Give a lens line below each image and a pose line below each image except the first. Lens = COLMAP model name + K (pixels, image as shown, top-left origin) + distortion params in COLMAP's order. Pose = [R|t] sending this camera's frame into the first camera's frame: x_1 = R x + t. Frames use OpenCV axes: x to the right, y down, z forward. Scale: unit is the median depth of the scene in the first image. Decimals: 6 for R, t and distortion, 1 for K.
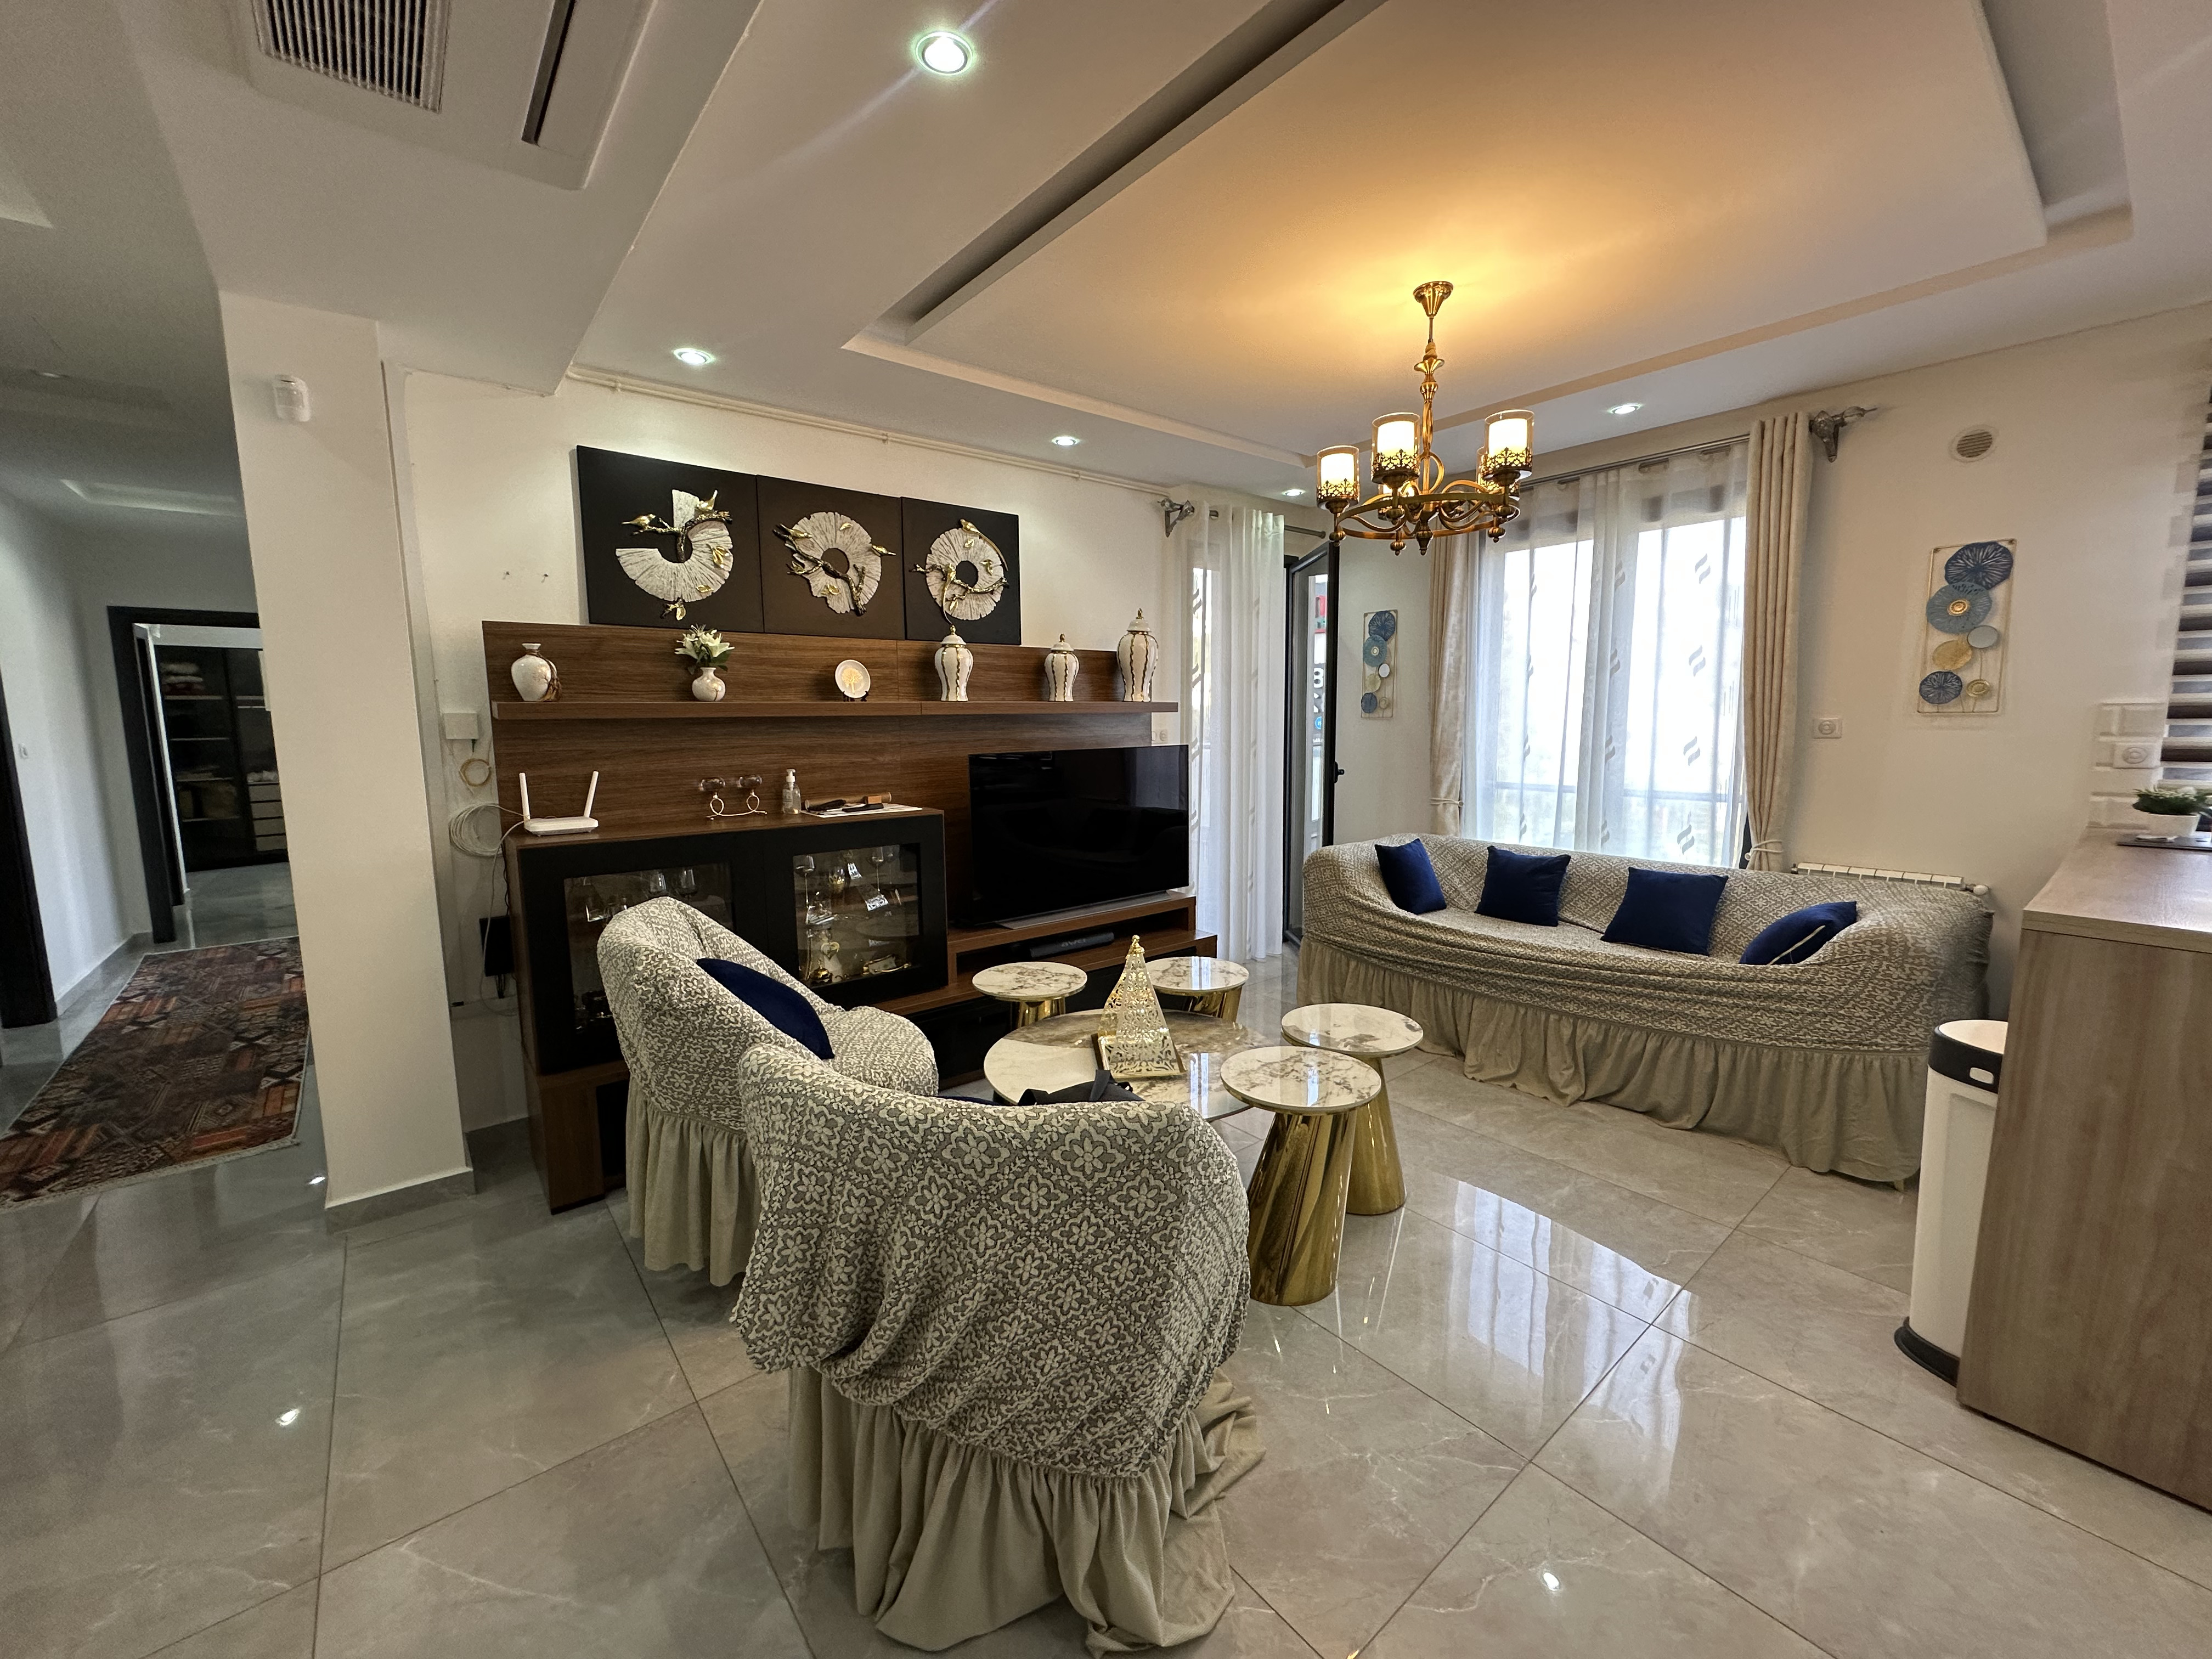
lens RADIAL K [[882.9, 0, 1108.9], [0, 882.9, 825.0], [0, 0, 1]] dist [-0.004156, 0.000782]
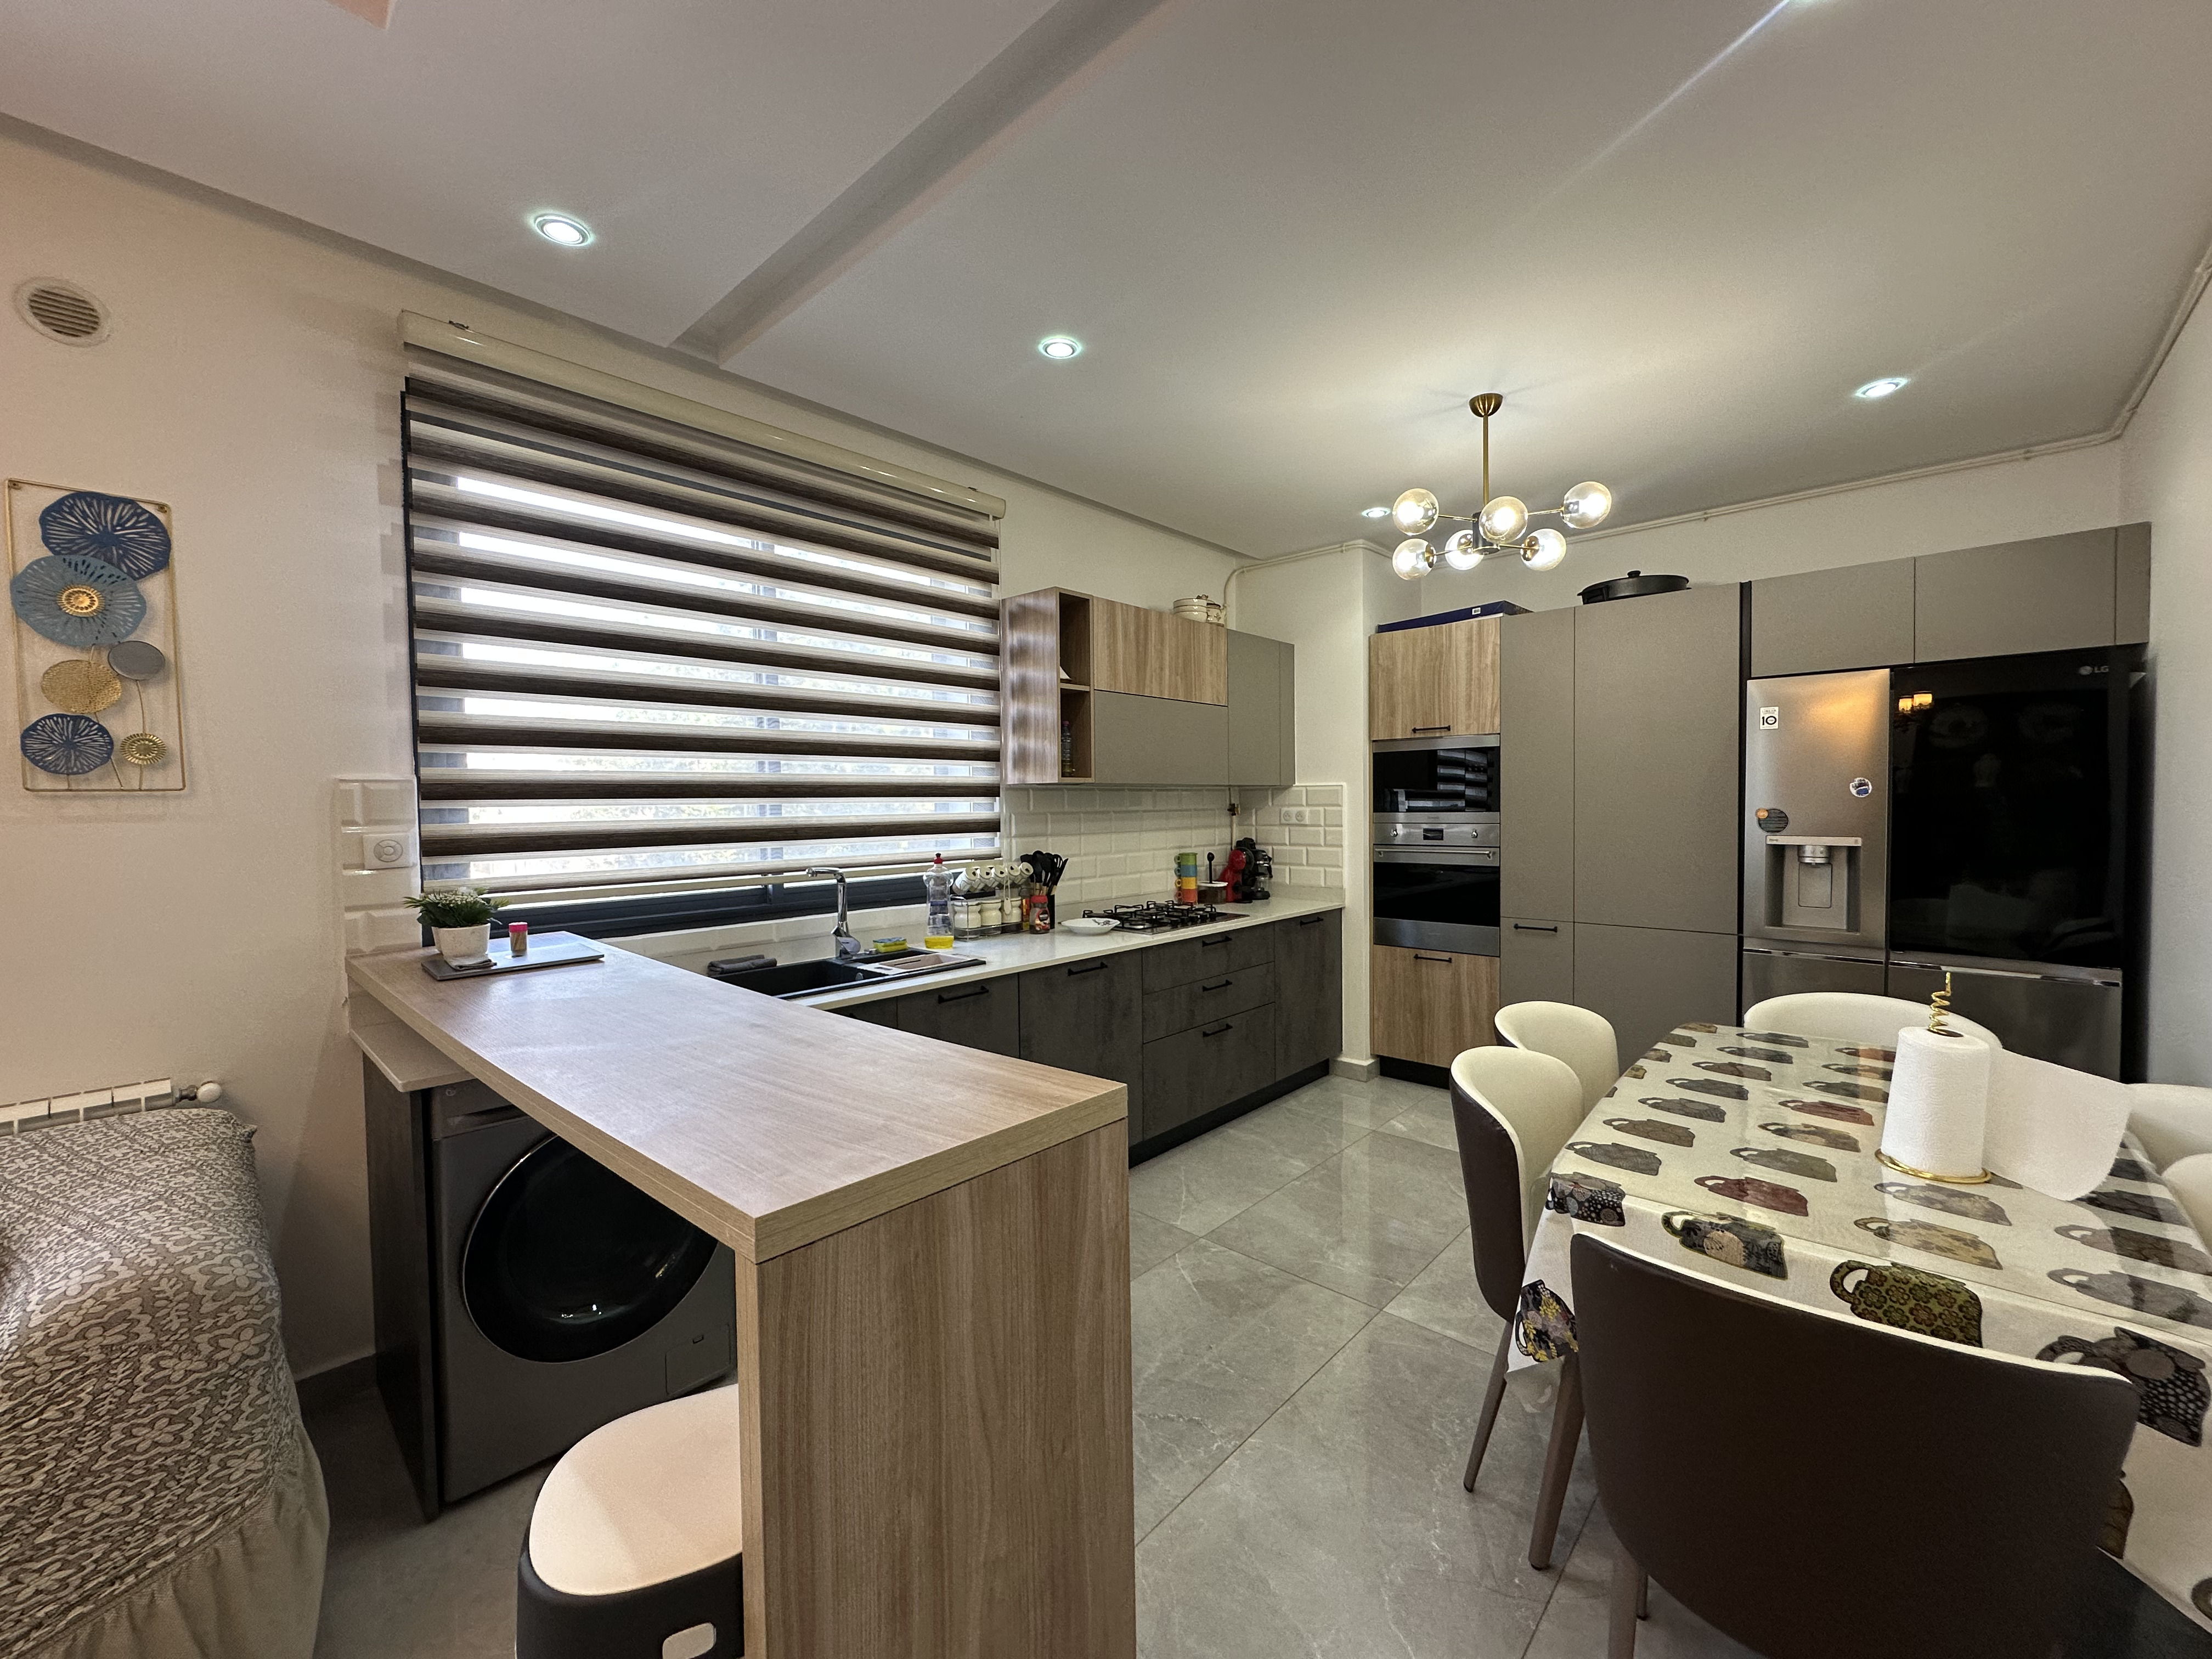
lens RADIAL K [[882.9, 0, 1105.1], [0, 882.9, 827.2], [0, 0, 1]] dist [-0.004156, 0.000782]
pose [[-0.140694, -0.017500, 0.989898, 0.323445], [0.133904, 0.990320, 0.036539, -0.040744], [-0.980956, 0.137692, -0.136989, 0.458983]]
